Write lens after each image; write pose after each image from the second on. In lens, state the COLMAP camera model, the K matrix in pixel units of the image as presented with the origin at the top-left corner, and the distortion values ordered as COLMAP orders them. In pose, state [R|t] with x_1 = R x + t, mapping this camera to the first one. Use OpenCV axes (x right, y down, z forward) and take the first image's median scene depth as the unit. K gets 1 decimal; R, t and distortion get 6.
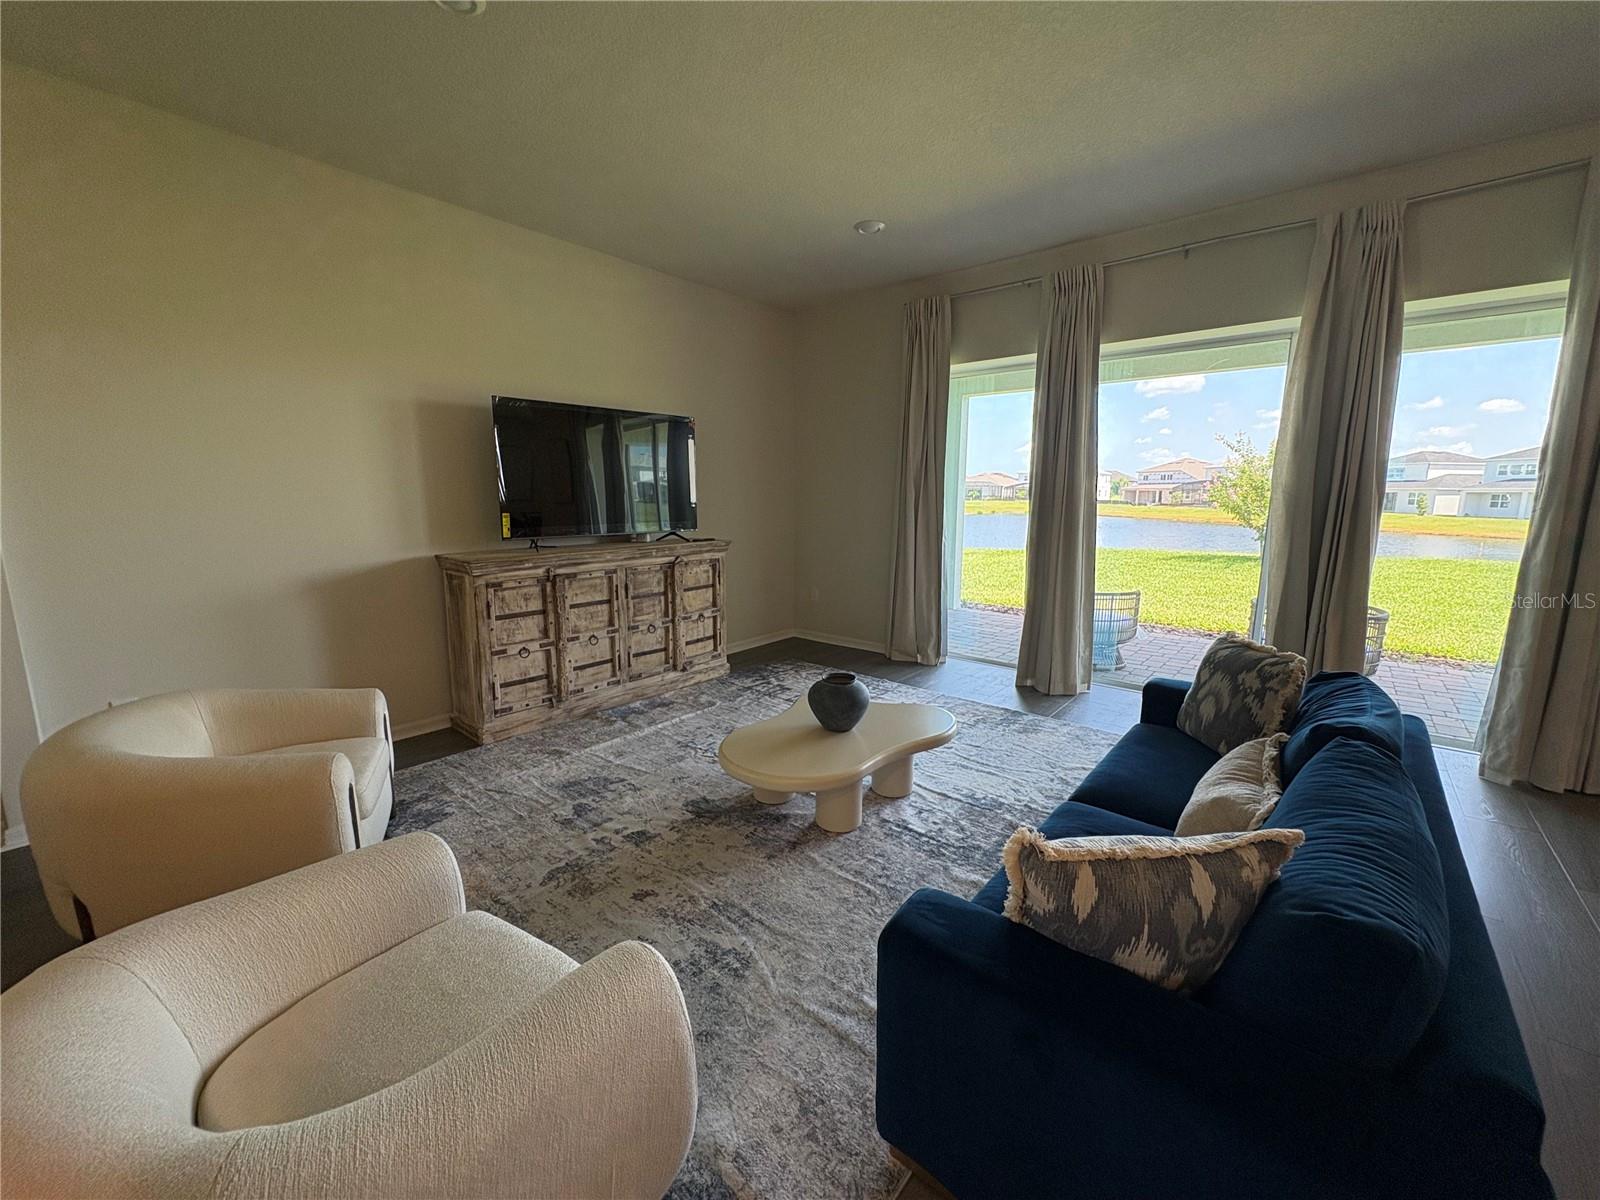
lens RADIAL K [[635.3, 0, 800.2], [0, 635.3, 601.2], [0, 0, 1]] dist [0.001055, 0.000550]
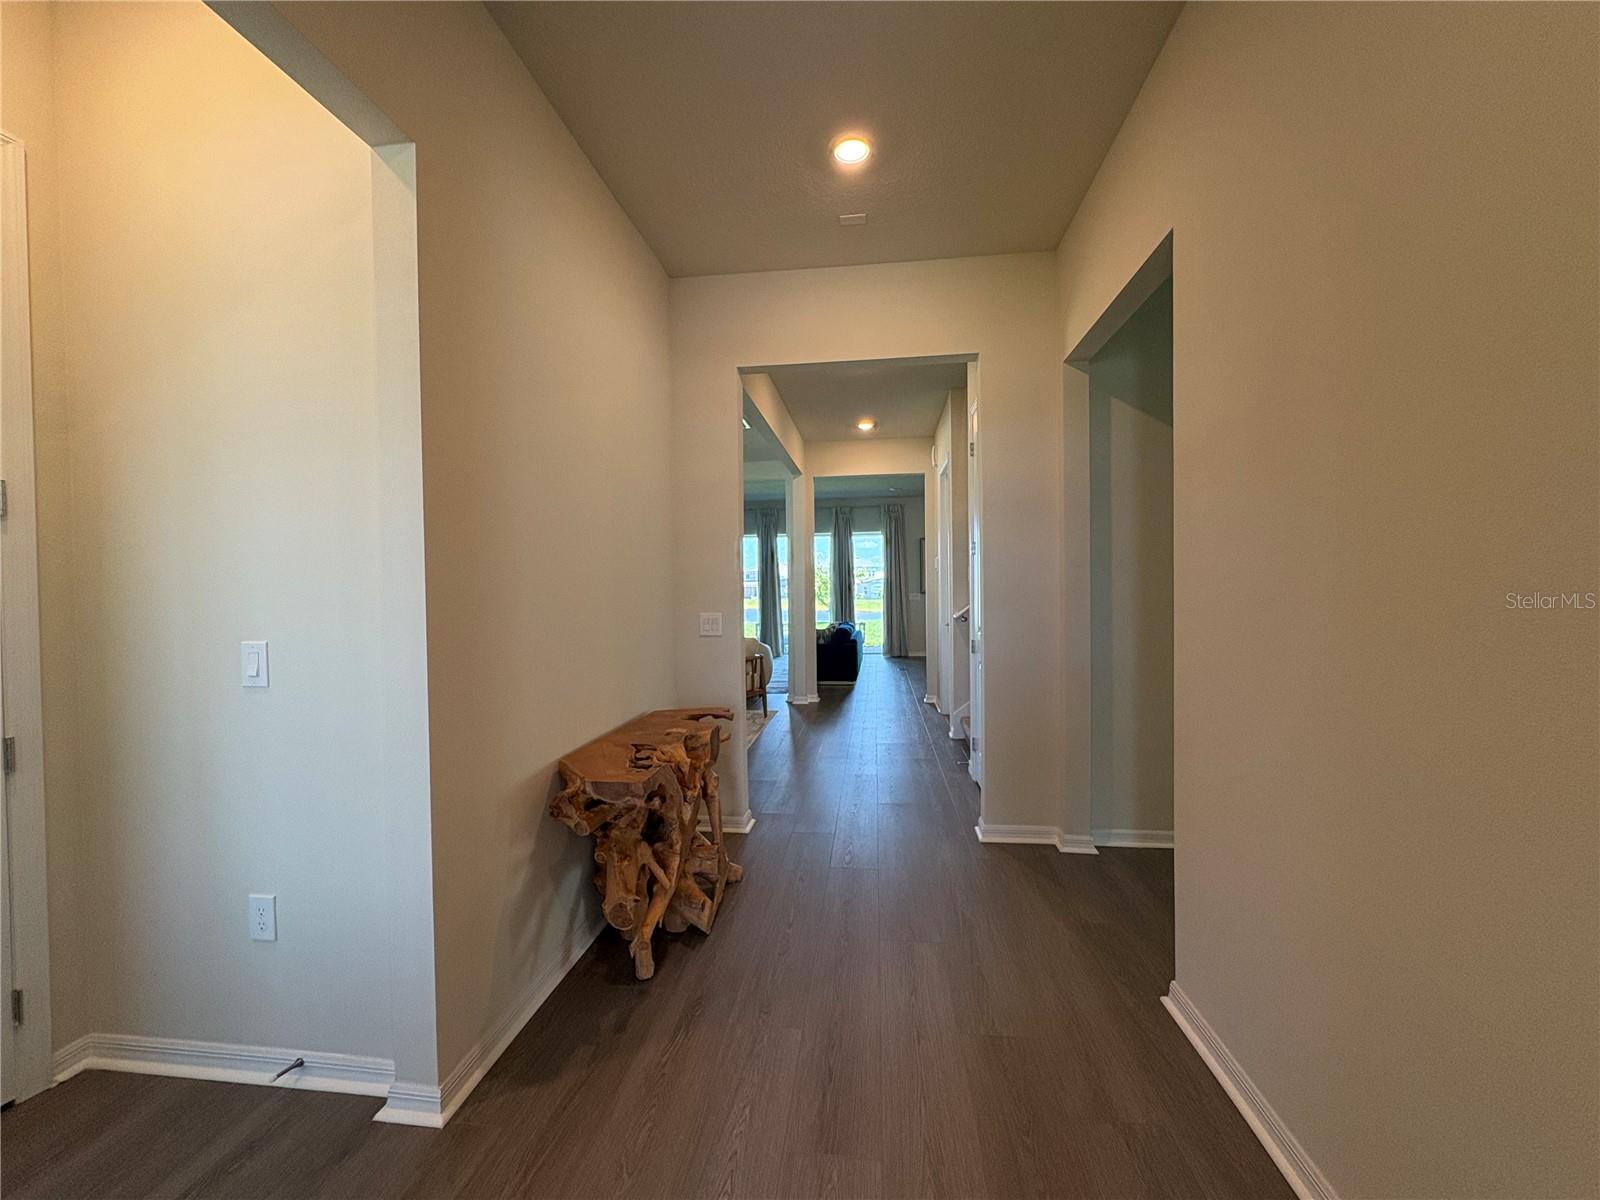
lens RADIAL K [[635.3, 0, 801.5], [0, 635.3, 600.4], [0, 0, 1]] dist [0.001055, 0.000550]
pose [[0.833228, -0.019163, 0.552597, -1.019734], [0.097371, 0.988866, -0.112527, 0.237575], [-0.544288, 0.147568, 0.825817, -1.386013]]
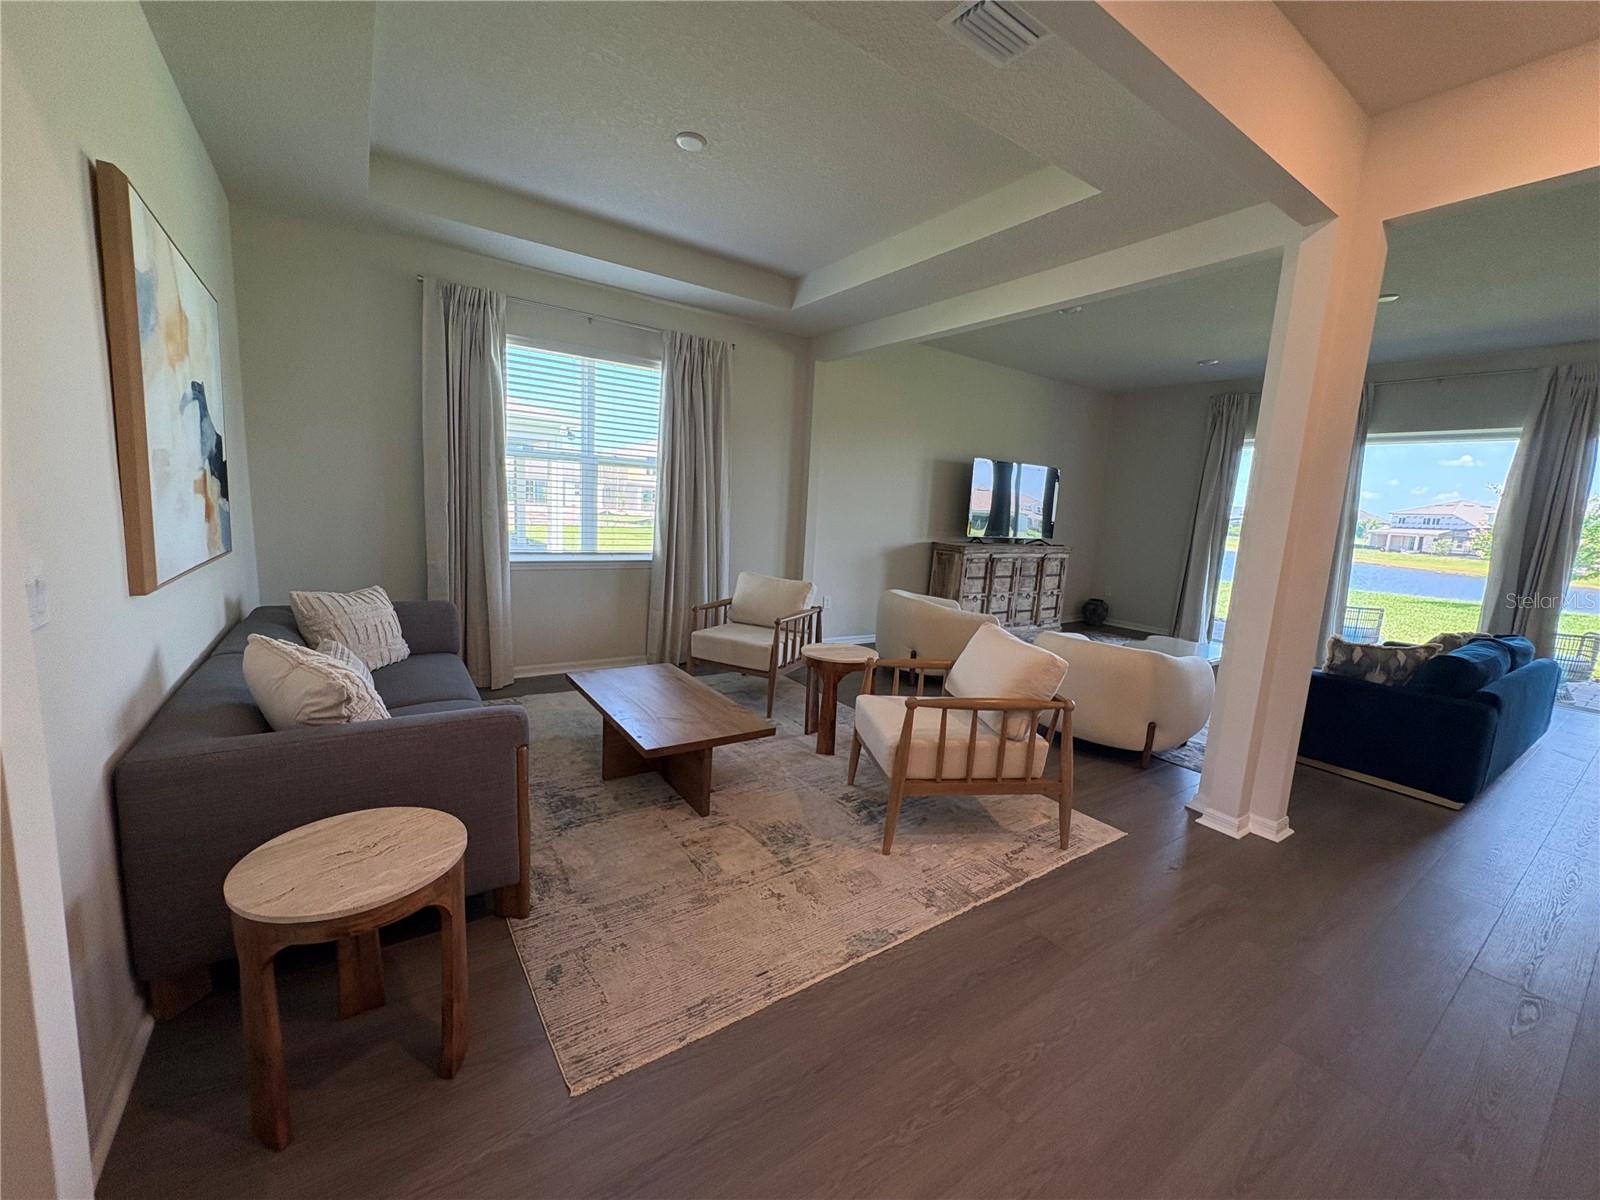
lens RADIAL K [[635.3, 0, 800.6], [0, 635.3, 596.3], [0, 0, 1]] dist [0.001055, 0.000550]
pose [[0.963841, 0.091246, -0.250367, -0.388247], [-0.099318, 0.994859, -0.019772, 0.133442], [0.247276, 0.043923, 0.967949, -0.736867]]
